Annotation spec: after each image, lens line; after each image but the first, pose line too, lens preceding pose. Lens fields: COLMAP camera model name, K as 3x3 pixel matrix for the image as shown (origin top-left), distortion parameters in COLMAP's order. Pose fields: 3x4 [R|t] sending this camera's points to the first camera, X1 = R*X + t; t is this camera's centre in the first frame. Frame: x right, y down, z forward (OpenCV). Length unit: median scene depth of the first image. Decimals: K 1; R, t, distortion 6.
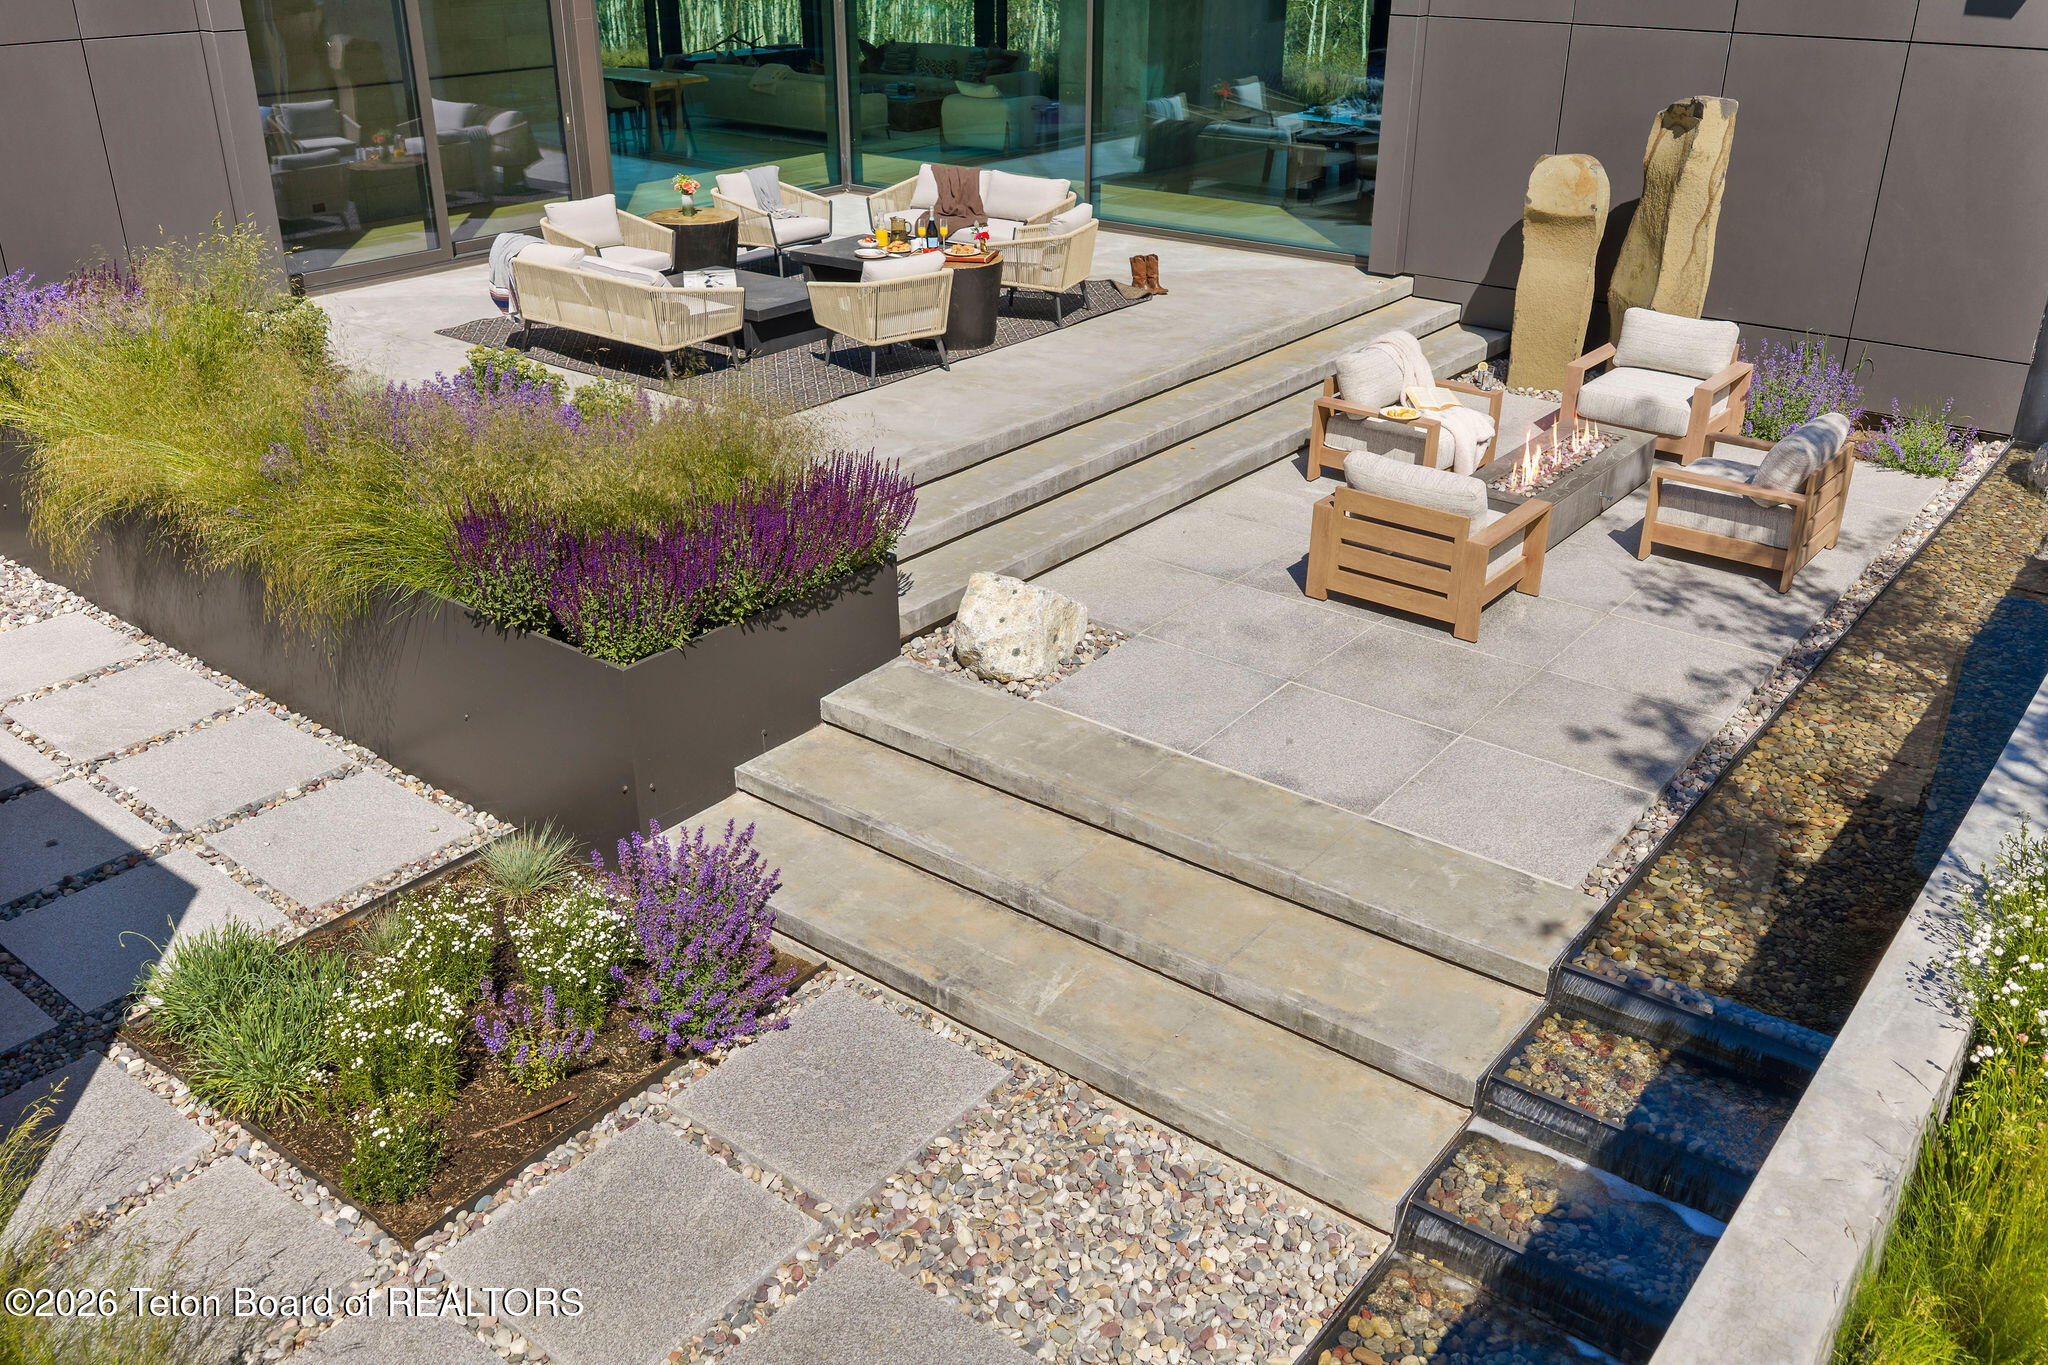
lens RADIAL K [[1718.9, 0, 1031.6], [0, 1718.9, 696.5], [0, 0, 1]] dist [0.007641, -0.012145]
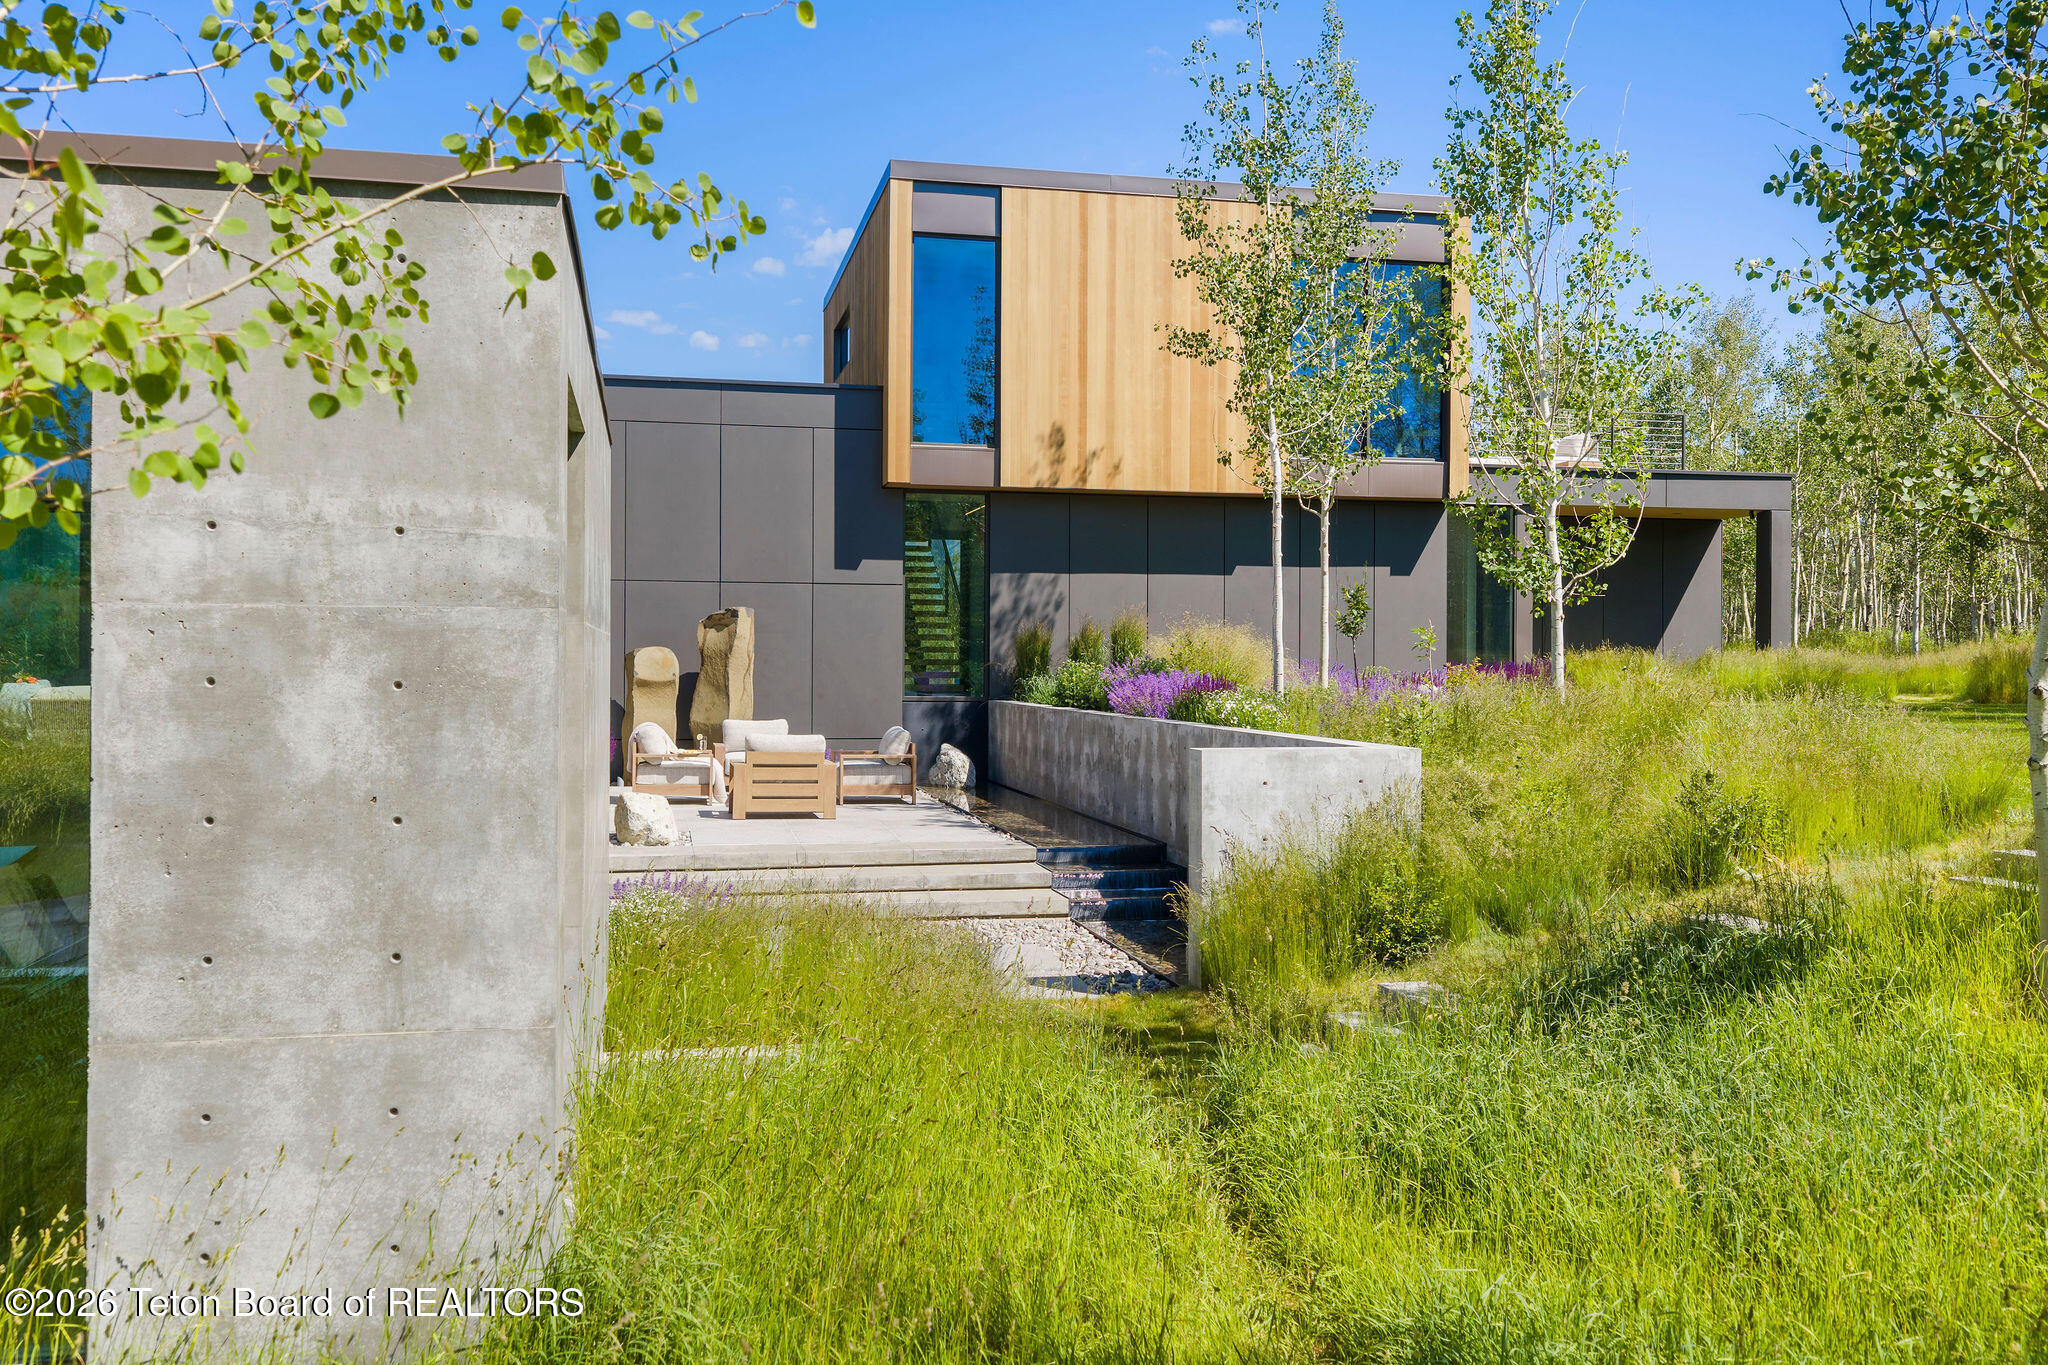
lens RADIAL K [[1719.4, 0, 1028.6], [0, 1719.4, 673.6], [0, 0, 1]] dist [0.013058, -0.021151]
pose [[0.637764, -0.001221, 0.770231, -0.985642], [0.329666, 0.904206, -0.271536, 0.377700], [-0.696116, 0.427095, 0.577072, -0.287214]]
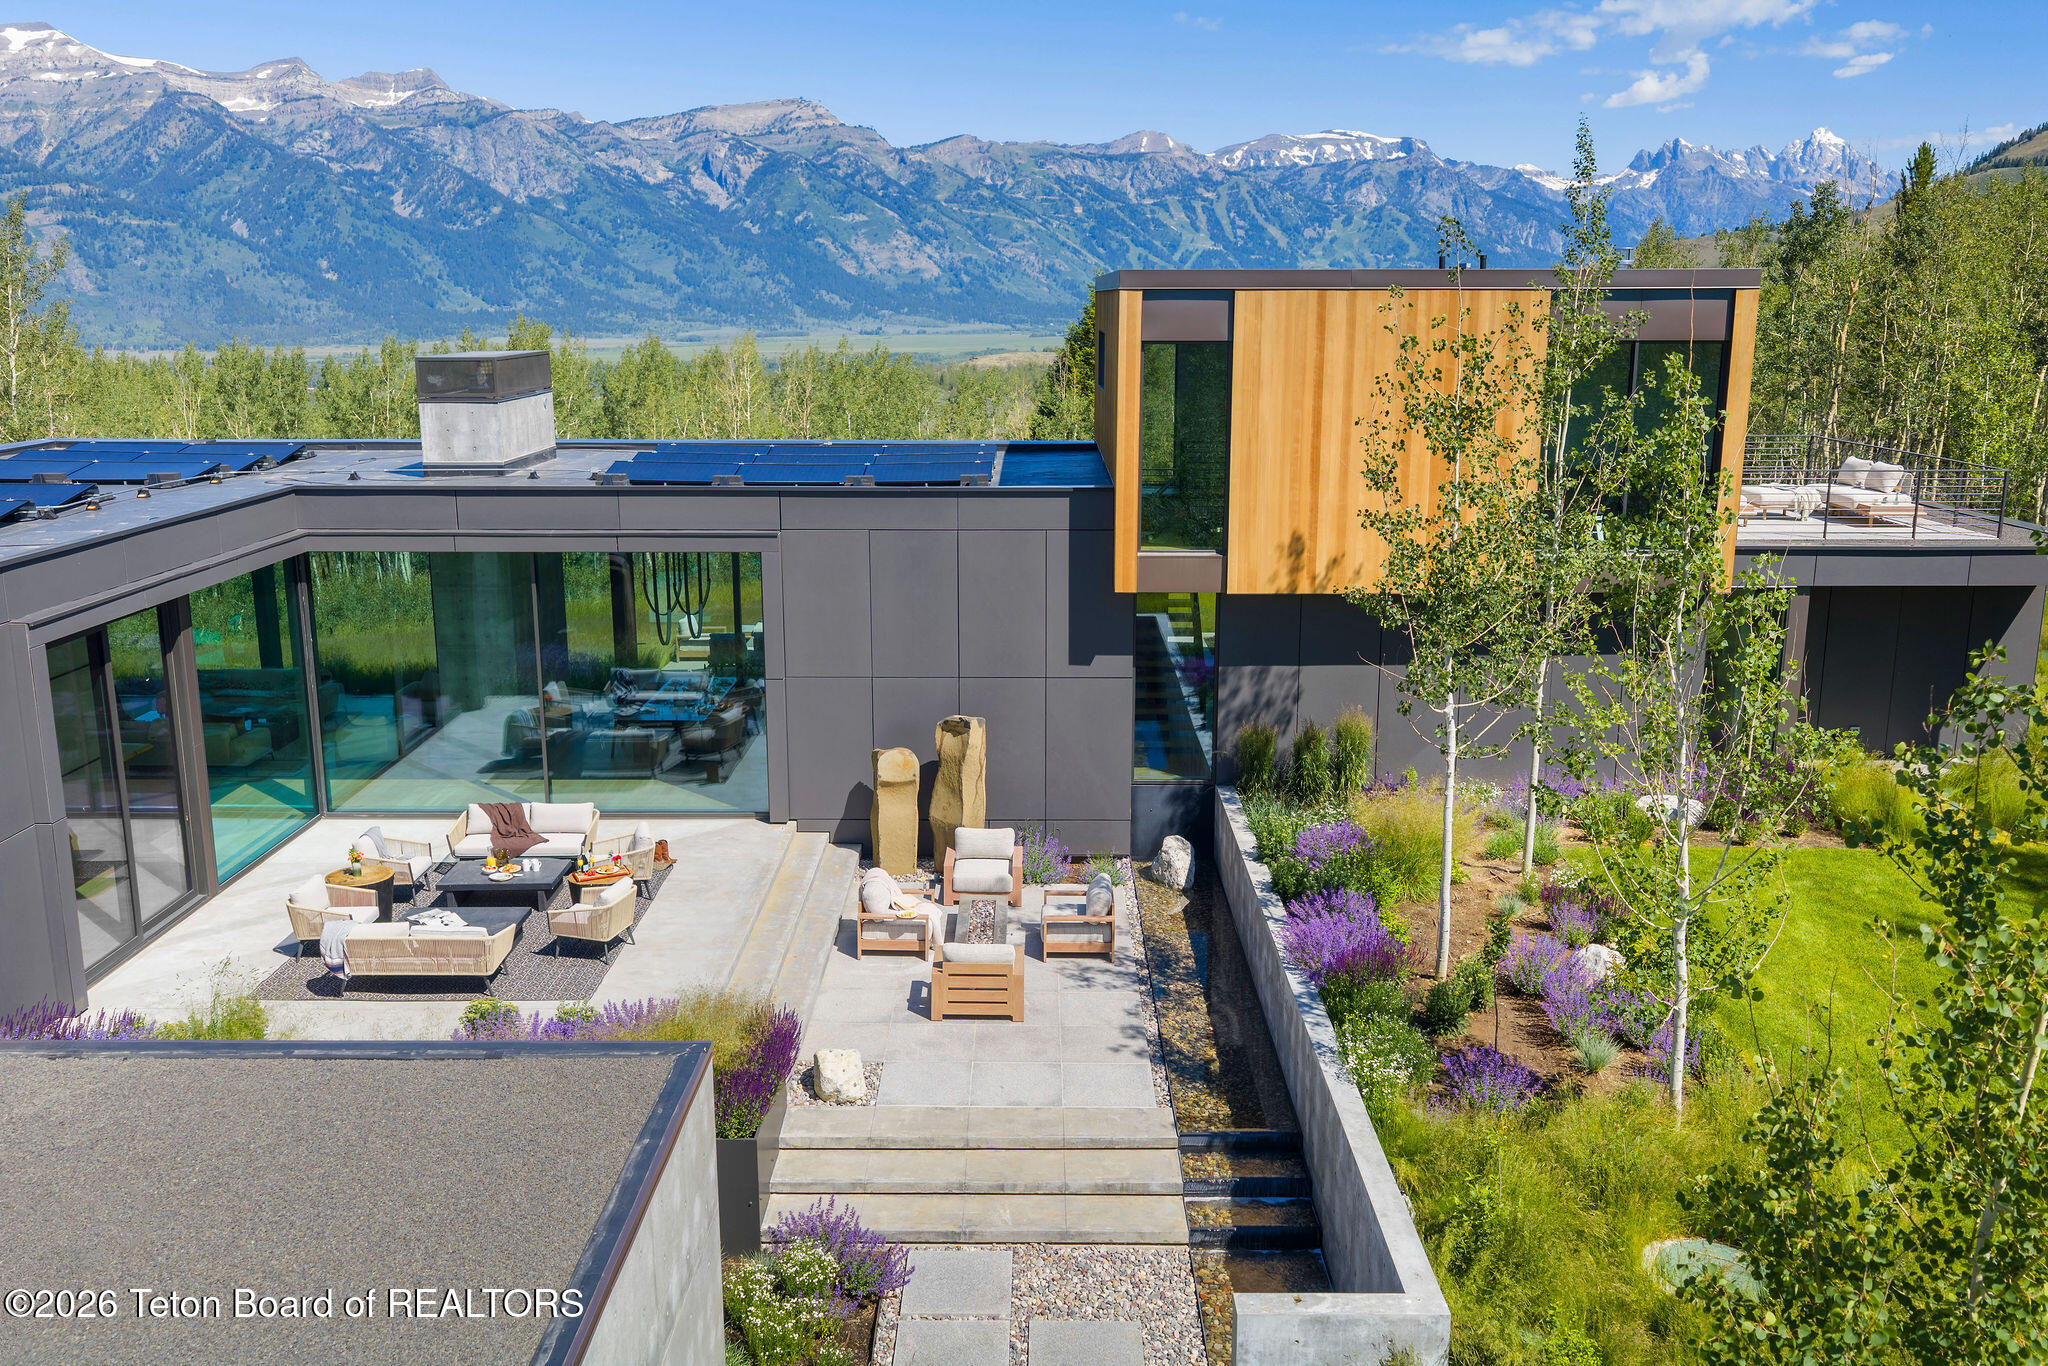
lens RADIAL K [[1718.9, 0, 1031.7], [0, 1718.9, 691.7], [0, 0, 1]] dist [0.007641, -0.012145]
pose [[0.789274, -0.139149, 0.598067, -0.851738], [0.266626, 0.955038, -0.129665, -0.129574], [-0.553134, 0.261802, 0.790887, -0.695499]]
